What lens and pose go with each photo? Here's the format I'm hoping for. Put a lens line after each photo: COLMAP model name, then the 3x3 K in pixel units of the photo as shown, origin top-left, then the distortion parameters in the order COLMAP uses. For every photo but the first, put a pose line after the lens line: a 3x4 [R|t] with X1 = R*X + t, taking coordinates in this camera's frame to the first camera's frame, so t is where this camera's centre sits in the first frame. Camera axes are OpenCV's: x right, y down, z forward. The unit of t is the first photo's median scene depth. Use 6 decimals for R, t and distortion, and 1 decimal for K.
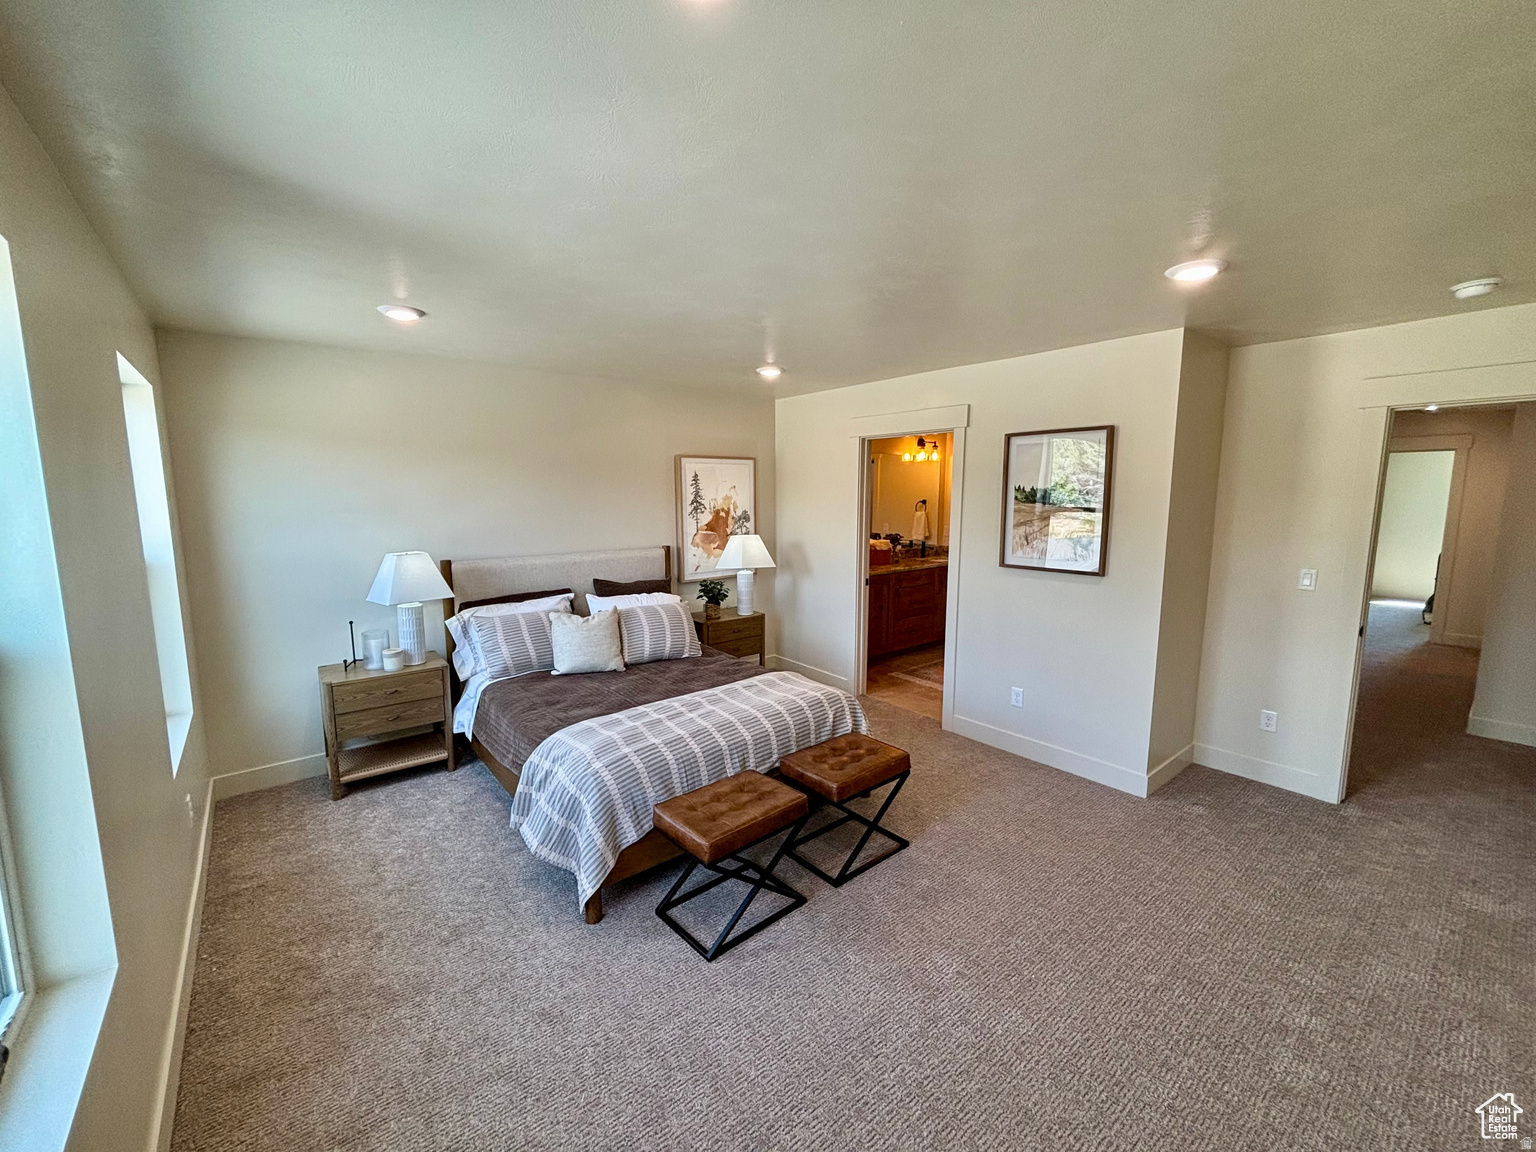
lens RADIAL K [[617.7, 0, 770.7], [0, 617.7, 574.7], [0, 0, 1]] dist [-0.001907, -0.000793]
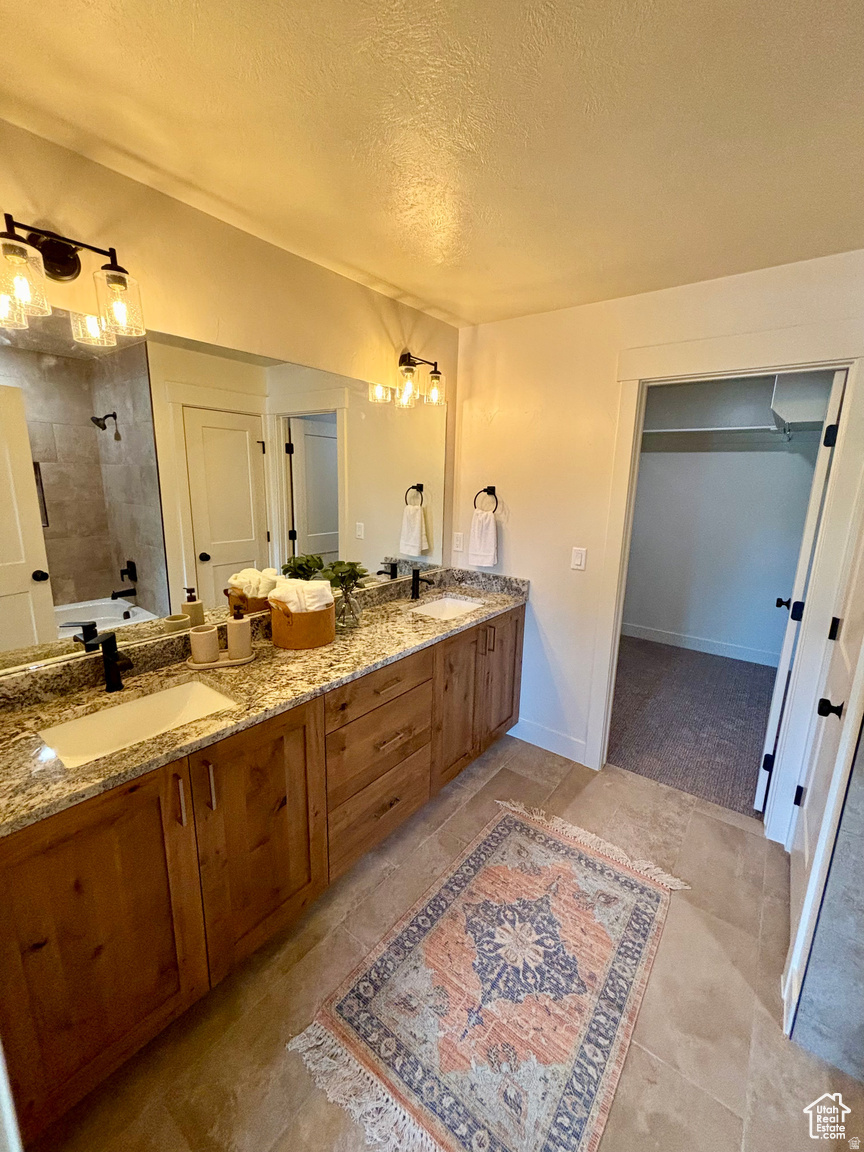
lens RADIAL K [[463.3, 0, 426.5], [0, 463.3, 577.3], [0, 0, 1]] dist [-0.001907, -0.000793]
pose [[0.975484, -0.025360, 0.218604, 0.494204], [0.007517, 0.996598, 0.082071, -0.220506], [-0.219942, -0.078415, 0.972356, 1.791558]]
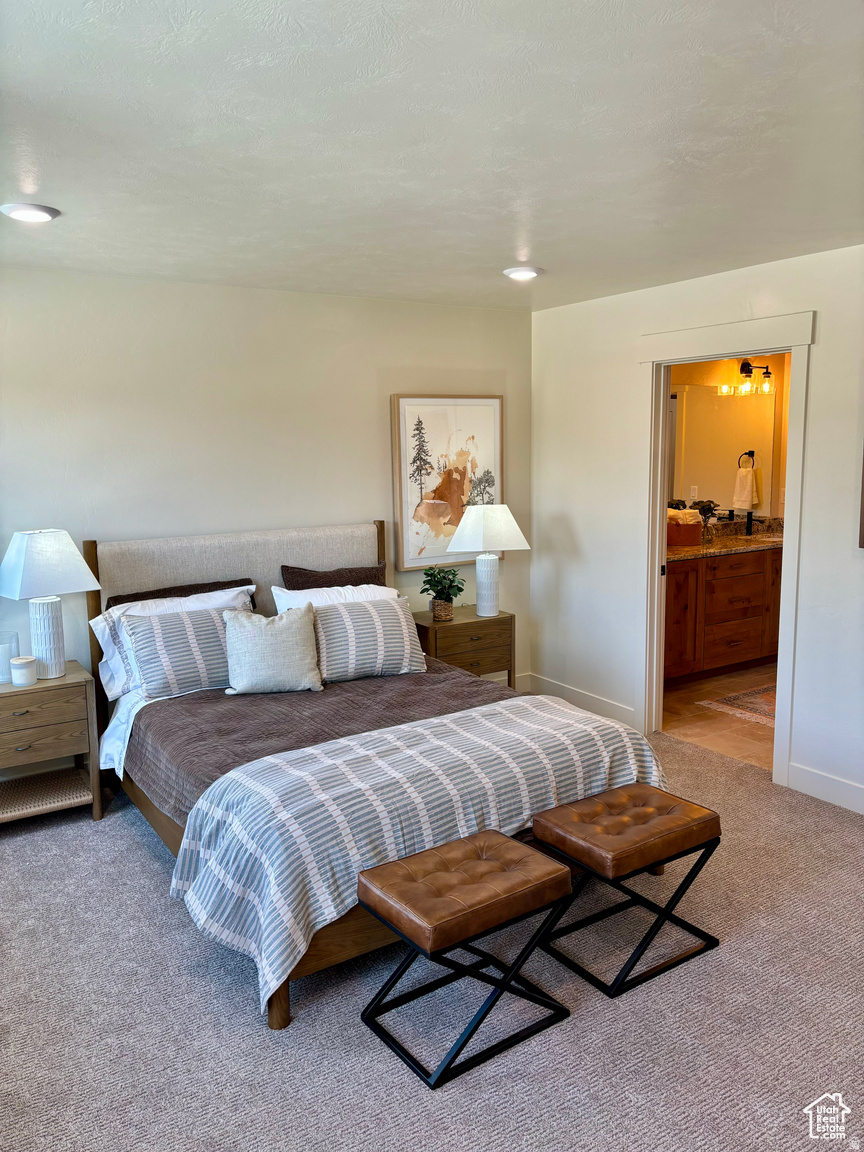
lens RADIAL K [[873.5, 0, 436.6], [0, 873.5, 565.4], [0, 0, 1]] dist [0.005466, 0.028556]
pose [[0.994379, 0.000080, -0.105882, 0.010712], [0.000548, 0.999982, 0.005902, 0.000430], [0.105880, -0.005927, 0.994361, -0.022045]]
